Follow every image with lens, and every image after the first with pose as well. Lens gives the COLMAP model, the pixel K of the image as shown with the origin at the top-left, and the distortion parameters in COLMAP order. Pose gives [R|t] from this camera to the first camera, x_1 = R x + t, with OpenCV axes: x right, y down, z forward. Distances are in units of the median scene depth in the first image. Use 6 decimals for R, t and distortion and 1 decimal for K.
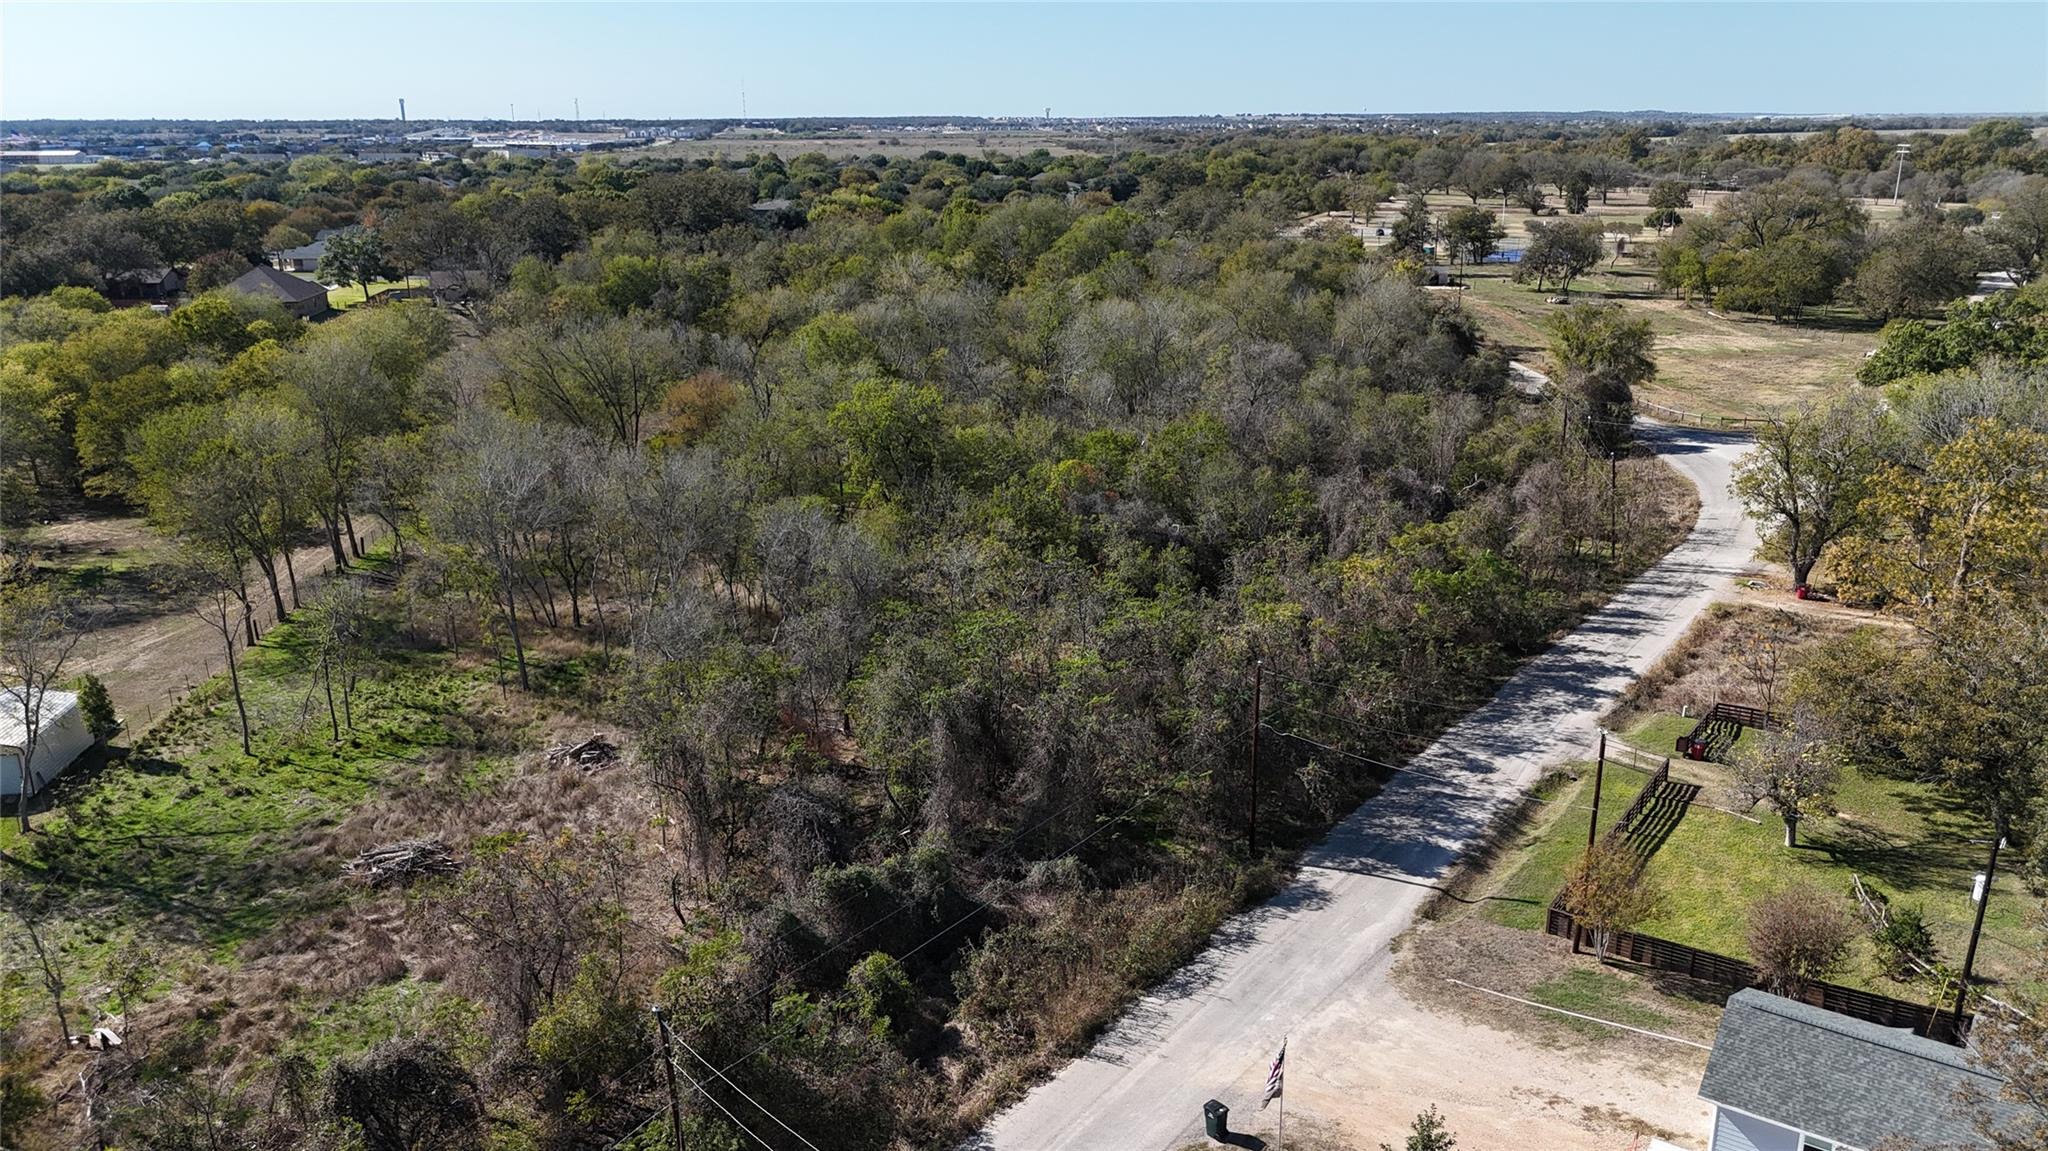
lens RADIAL K [[1505.6, 0, 1031.0], [0, 1505.6, 568.8], [0, 0, 1]] dist [0.077676, -0.082636]
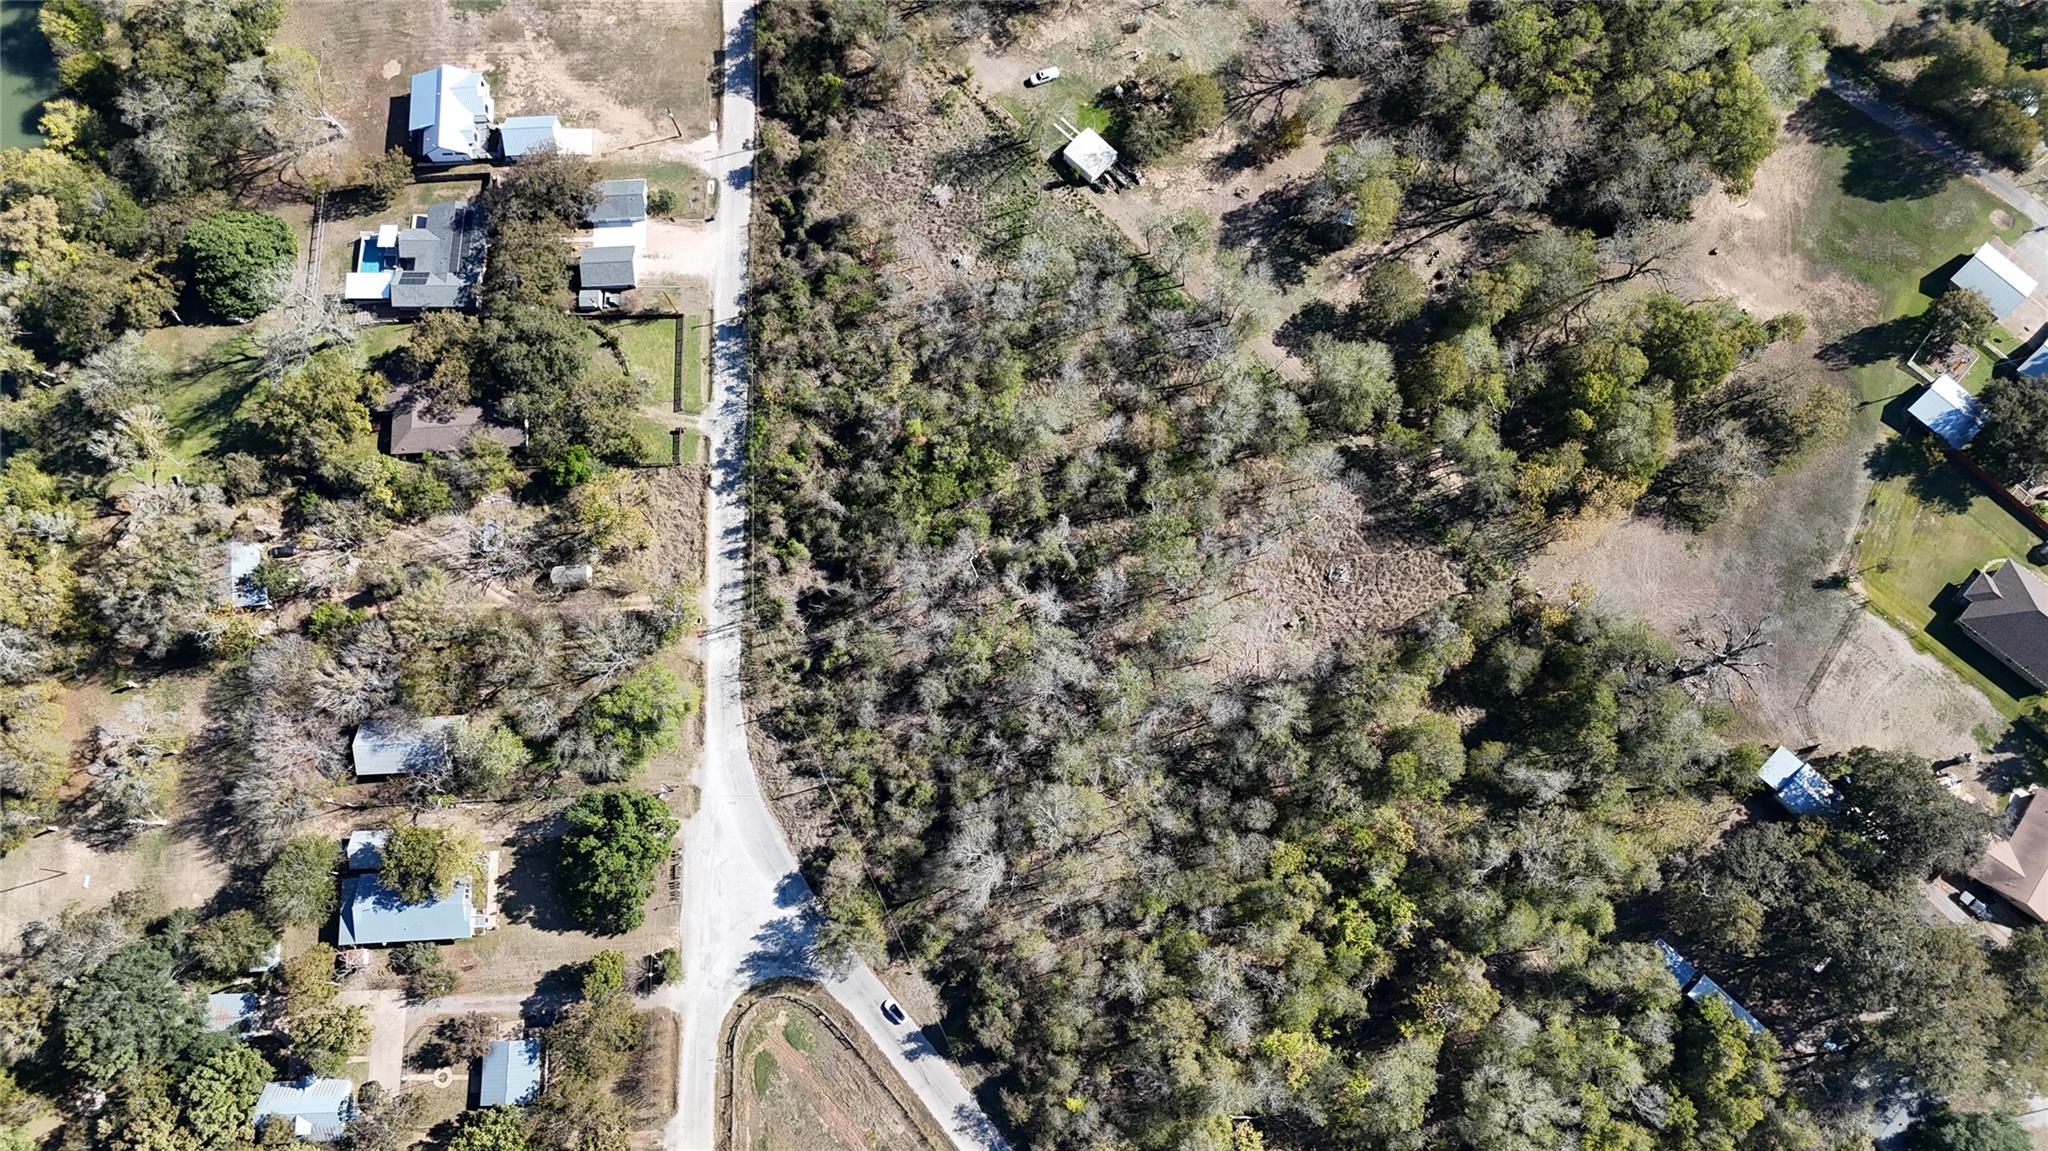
lens RADIAL K [[1505.6, 0, 1024.7], [0, 1505.6, 578.0], [0, 0, 1]] dist [0.077676, -0.082636]
pose [[-0.789348, 0.600516, -0.127715, 0.525248], [-0.132567, 0.036404, 0.990505, -3.809150], [0.599463, 0.798784, 0.050873, 1.785767]]
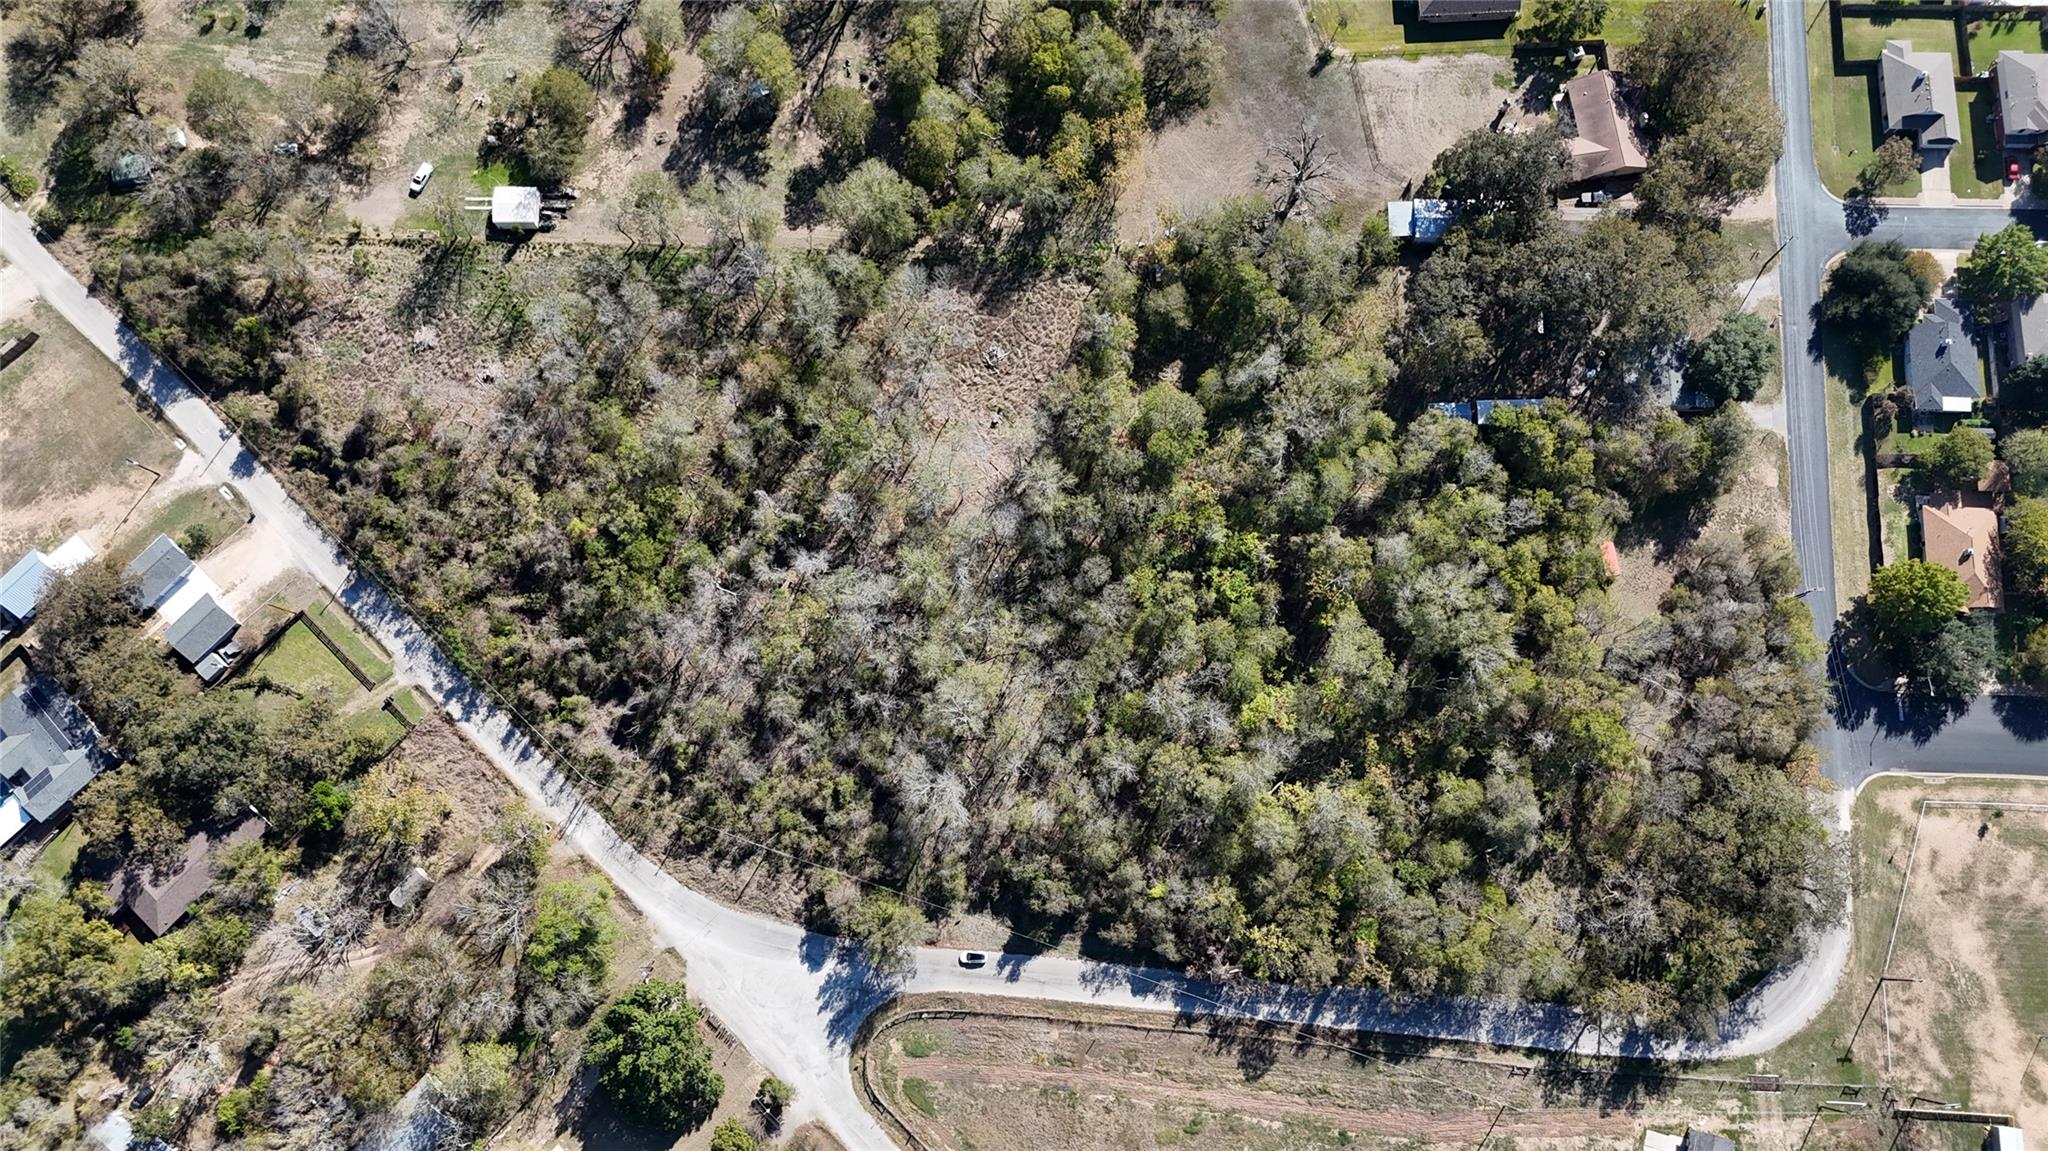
lens RADIAL K [[1505.6, 0, 1029.0], [0, 1505.6, 580.7], [0, 0, 1]] dist [0.077676, -0.082636]
pose [[-0.133926, 0.970173, -0.202061, 0.756067], [-0.250796, 0.164079, 0.954033, -3.819143], [0.958731, 0.178446, 0.221341, 1.768969]]
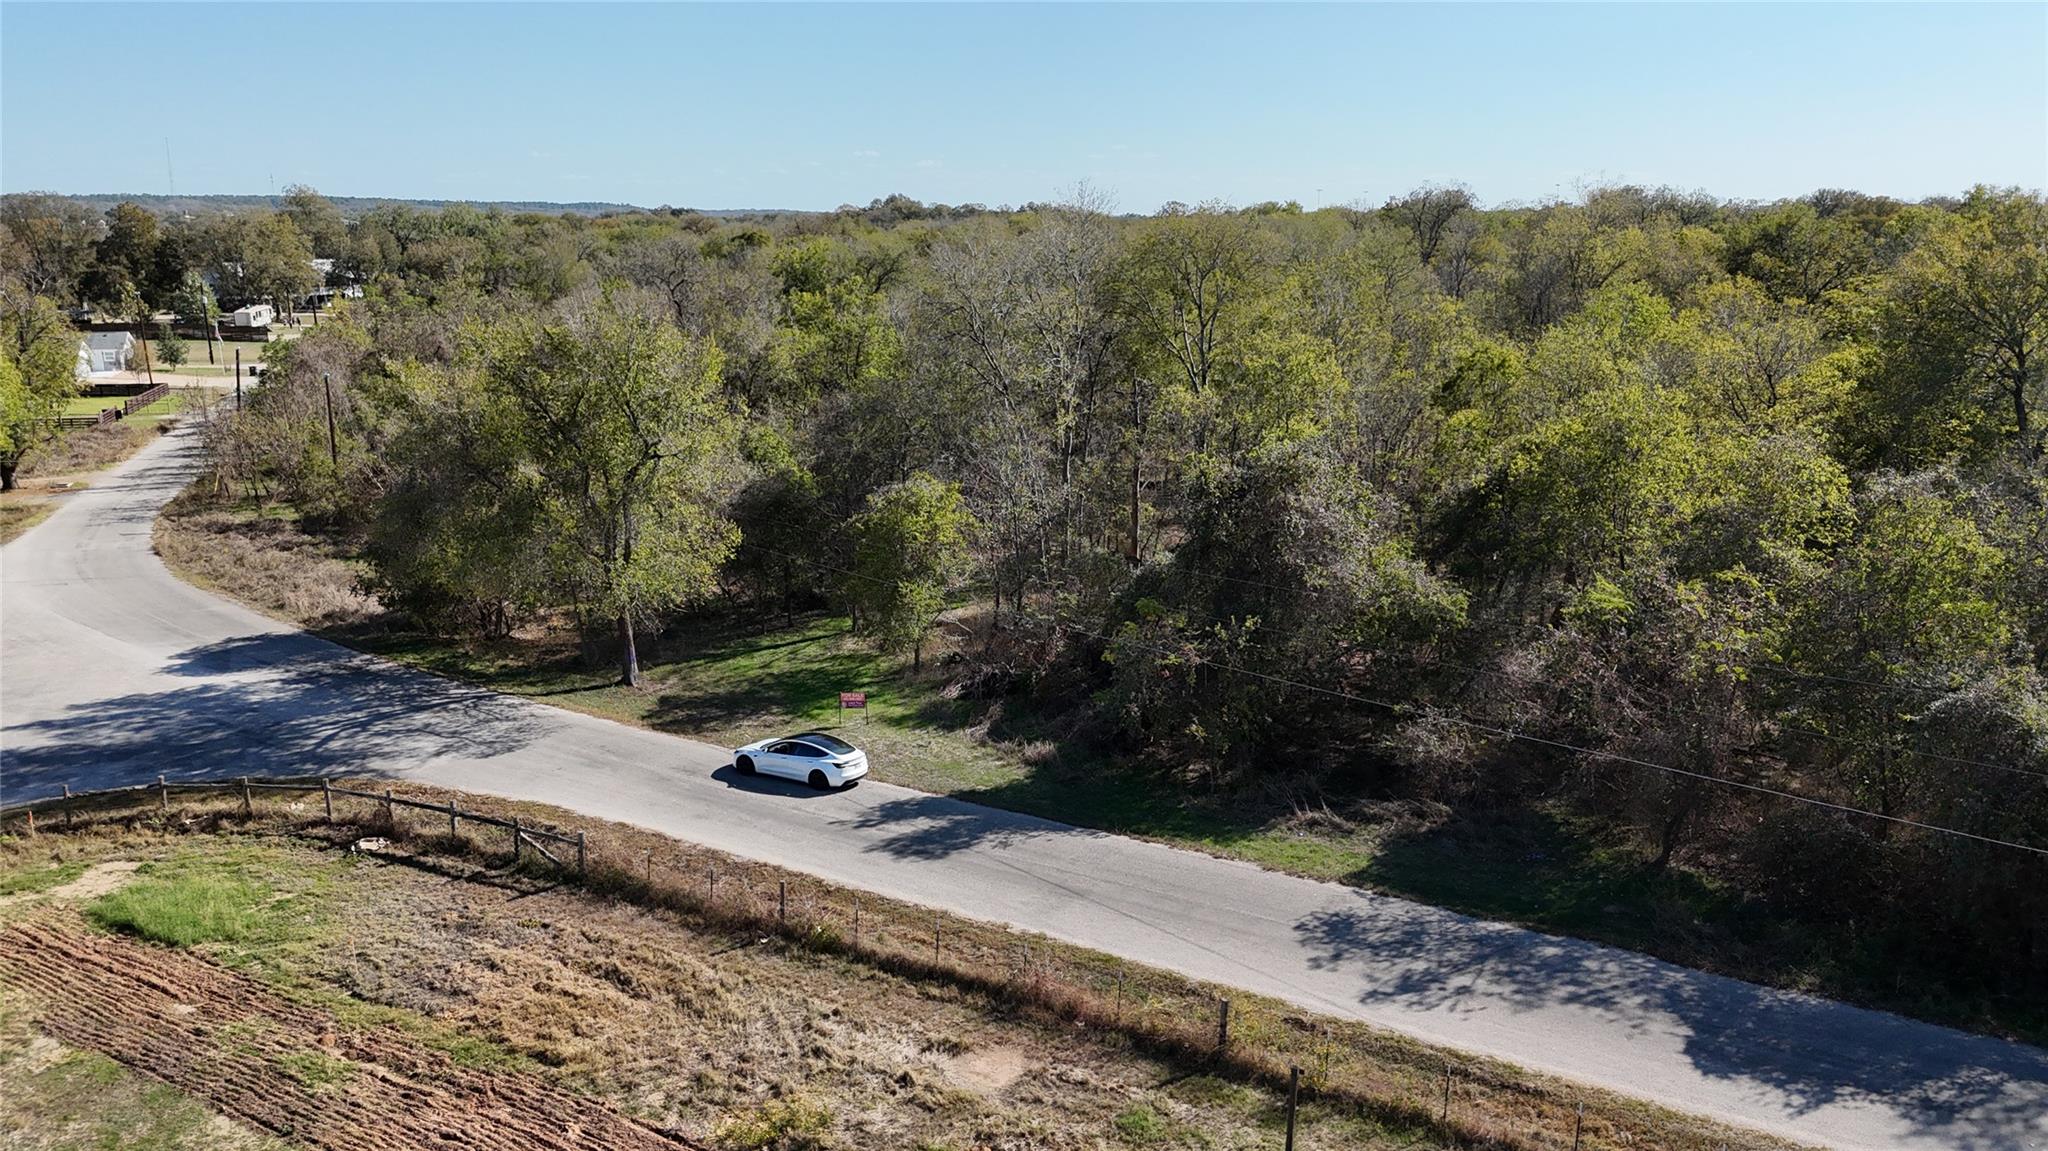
lens RADIAL K [[1505.6, 0, 1028.1], [0, 1505.6, 575.1], [0, 0, 1]] dist [0.077676, -0.082636]
pose [[-0.570193, 0.187175, -0.799904, 1.374213], [-0.227068, 0.899856, 0.372424, -0.618123], [0.789506, 0.393986, -0.470590, 2.946540]]
